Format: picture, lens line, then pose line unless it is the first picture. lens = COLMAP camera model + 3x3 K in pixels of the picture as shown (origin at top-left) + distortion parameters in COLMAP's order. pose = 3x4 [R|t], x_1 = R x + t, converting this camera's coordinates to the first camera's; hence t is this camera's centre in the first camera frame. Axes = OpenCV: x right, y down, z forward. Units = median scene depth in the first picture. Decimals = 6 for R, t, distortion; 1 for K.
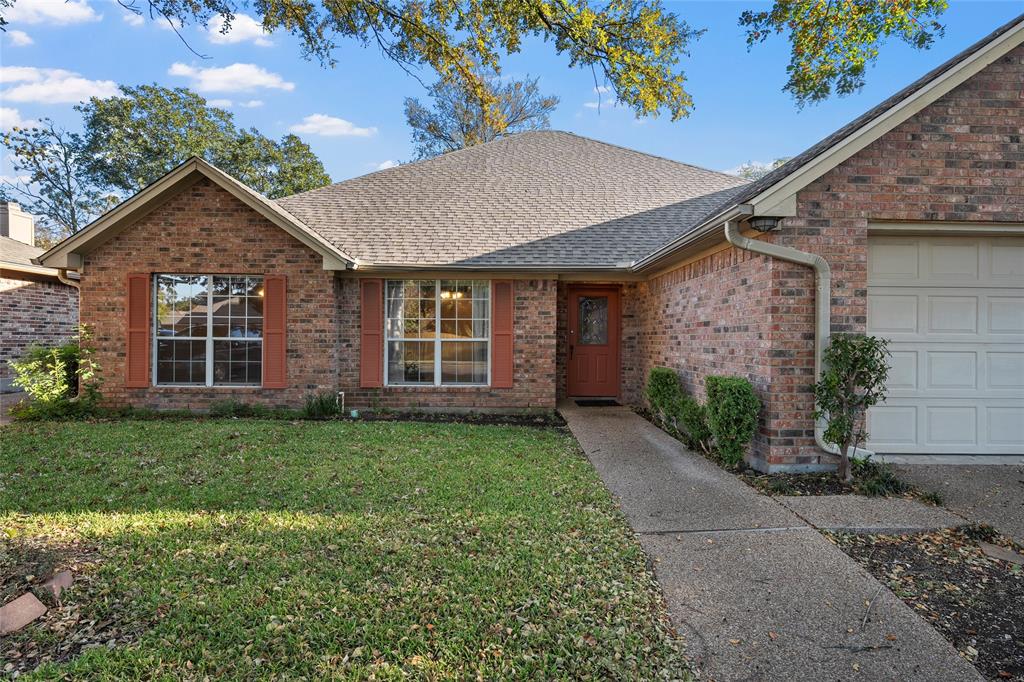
lens RADIAL K [[549.6, 0, 512.0], [0, 549.6, 341.0], [0, 0, 1]] dist [-0.000244, 0.000165]
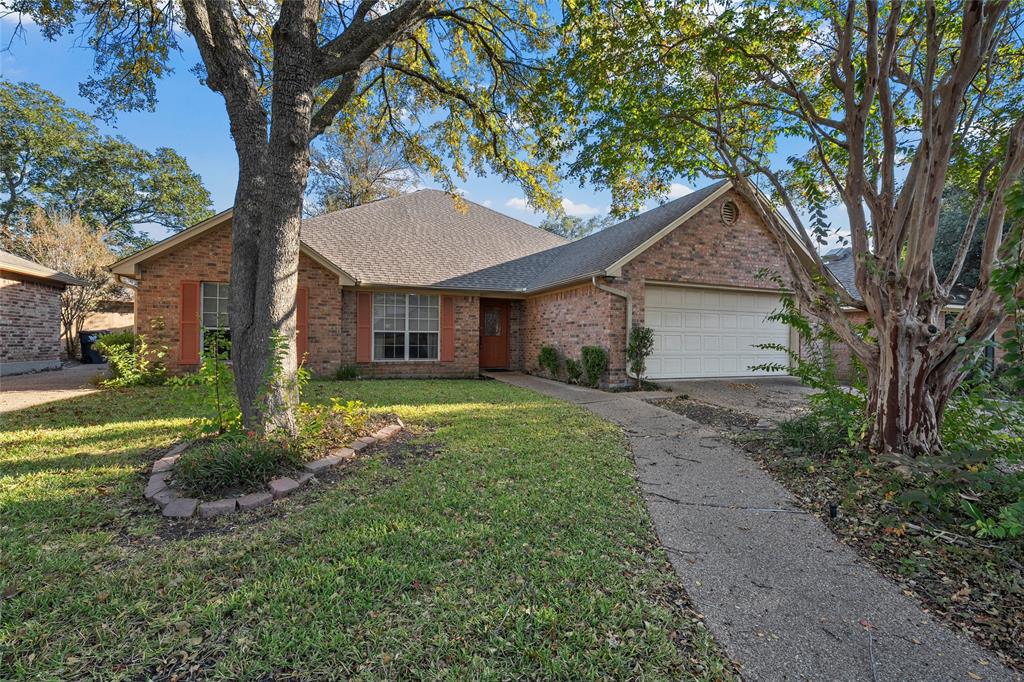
lens RADIAL K [[482.7, 0, 512.0], [0, 482.7, 341.0], [0, 0, 1]] dist [-0.000630, -0.000212]
pose [[0.928146, 0.001772, 0.372211, -0.464561], [0.000496, 0.999982, -0.005999, 0.041756], [-0.372215, 0.005753, 0.928129, -0.505604]]
